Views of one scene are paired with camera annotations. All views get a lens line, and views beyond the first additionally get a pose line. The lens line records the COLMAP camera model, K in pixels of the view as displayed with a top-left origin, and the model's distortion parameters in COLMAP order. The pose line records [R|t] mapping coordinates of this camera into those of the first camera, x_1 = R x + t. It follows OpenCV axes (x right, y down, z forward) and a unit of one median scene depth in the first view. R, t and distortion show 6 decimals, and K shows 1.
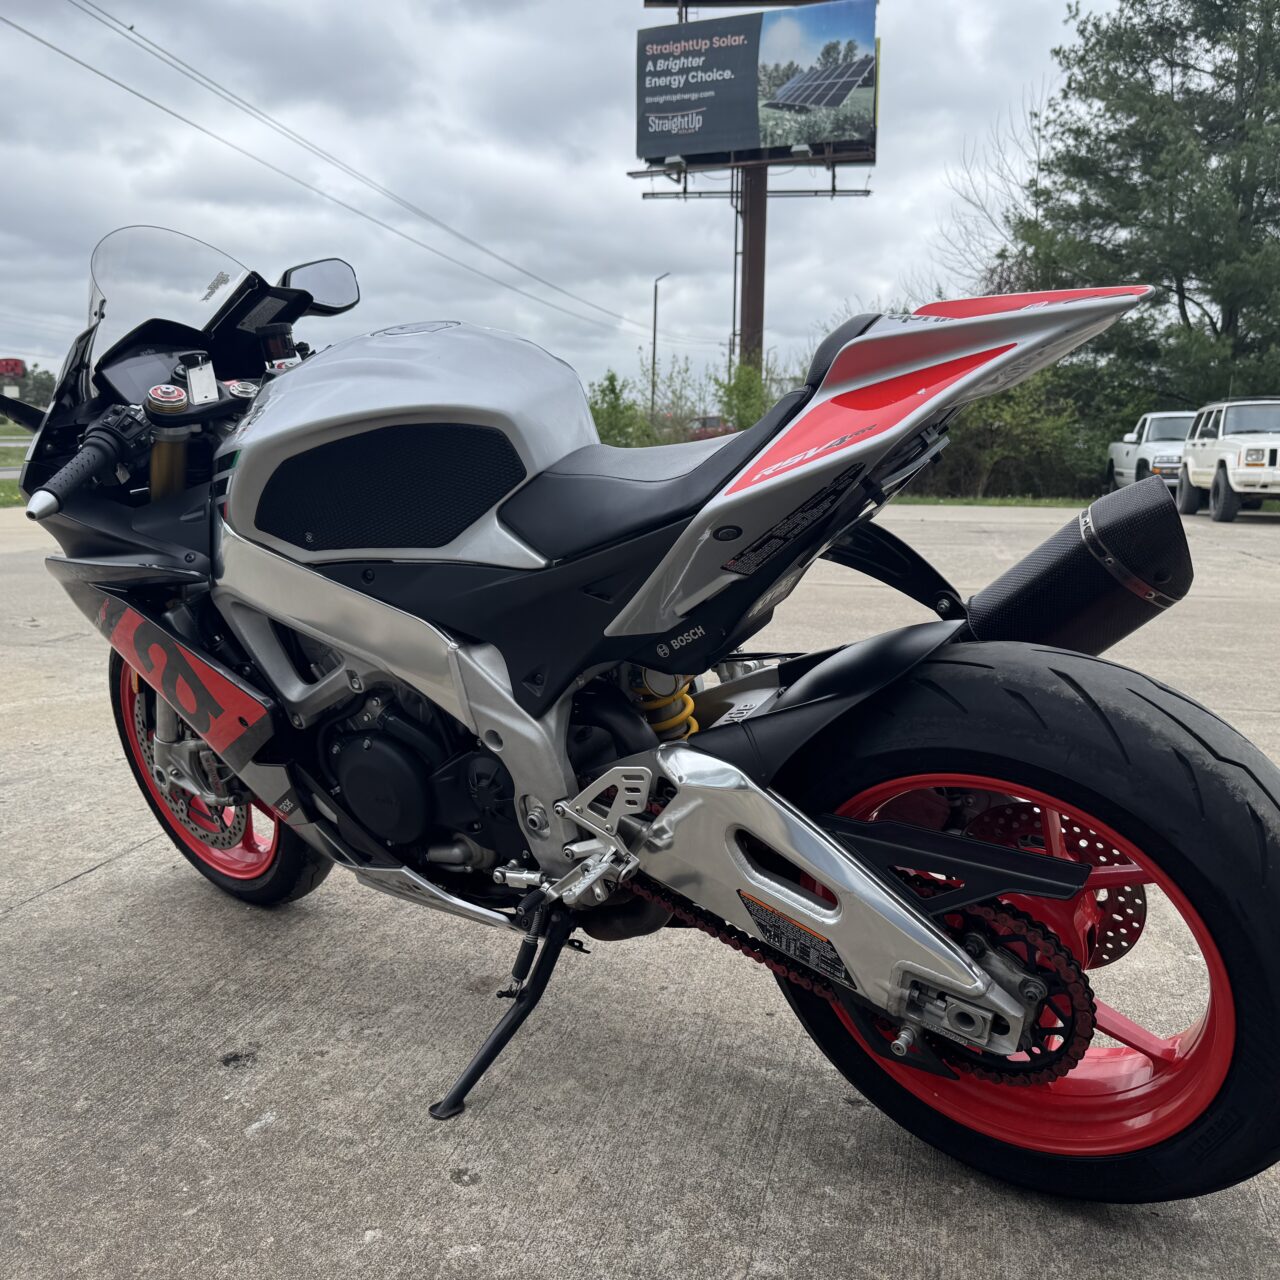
lens RADIAL K [[1198.2, 0, 640.0], [0, 1198.2, 640.0], [0, 0, 1]] dist [0.155476, -0.251993]
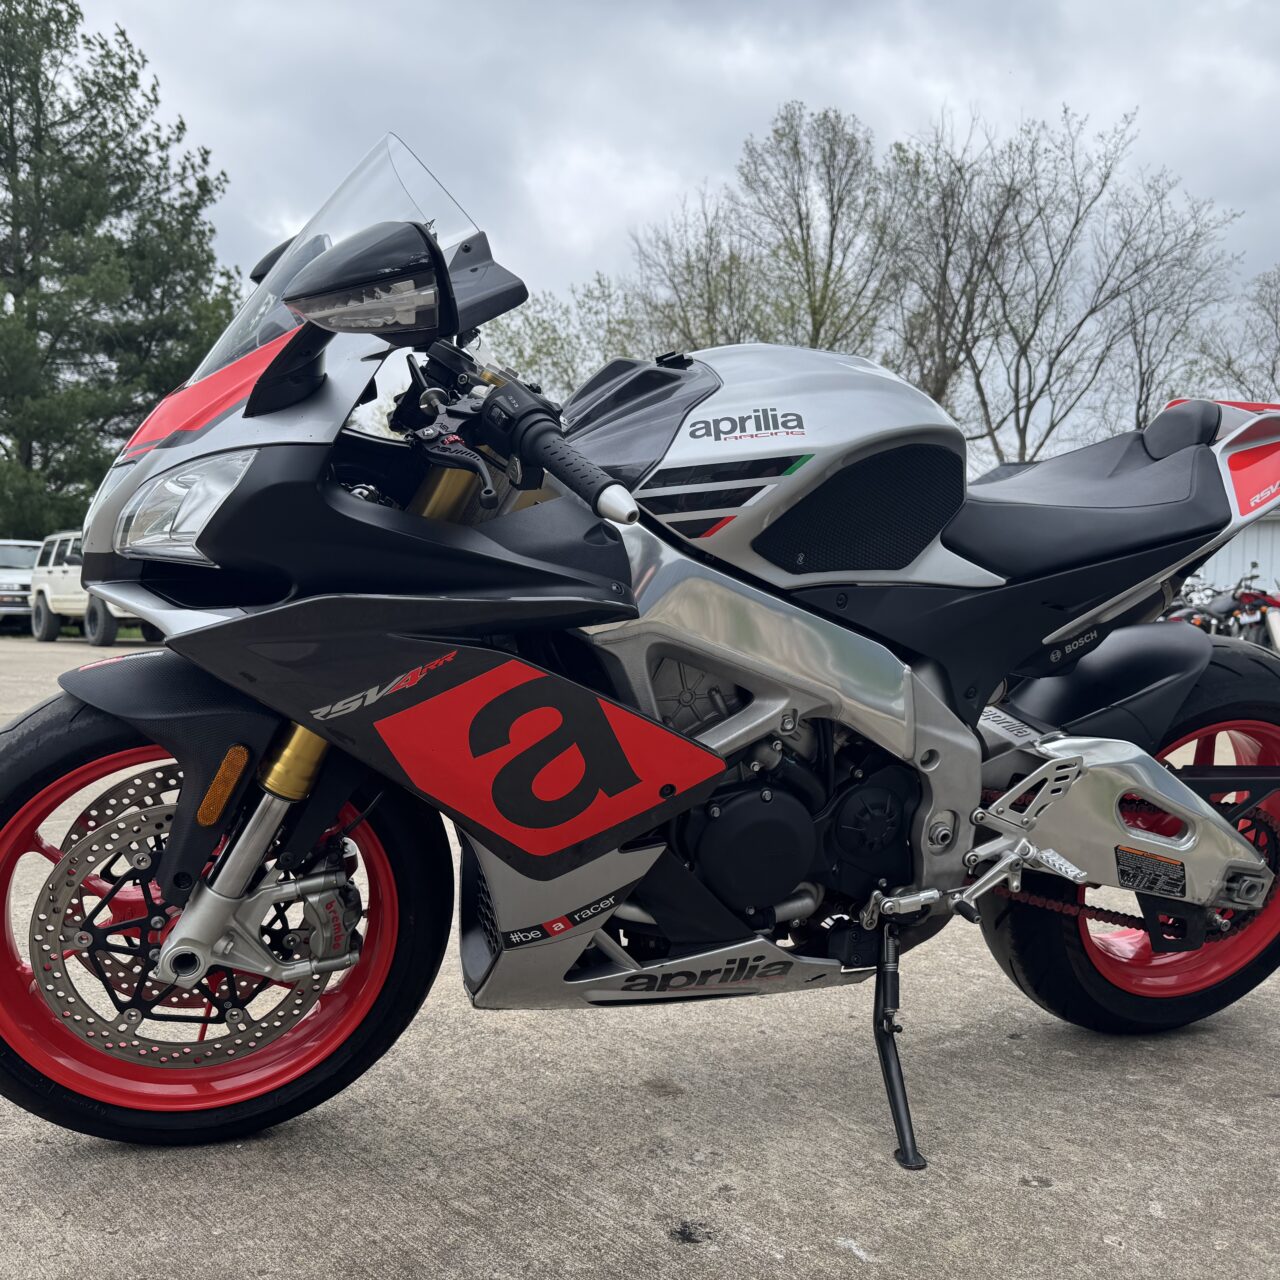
lens RADIAL K [[1198.2, 0, 640.0], [0, 1198.2, 640.0], [0, 0, 1]] dist [0.155476, -0.251993]
pose [[0.545282, -0.016779, 0.838085, -1.101100], [0.111541, 0.992361, -0.052704, 0.009319], [-0.830799, 0.122220, 0.542988, 0.626918]]
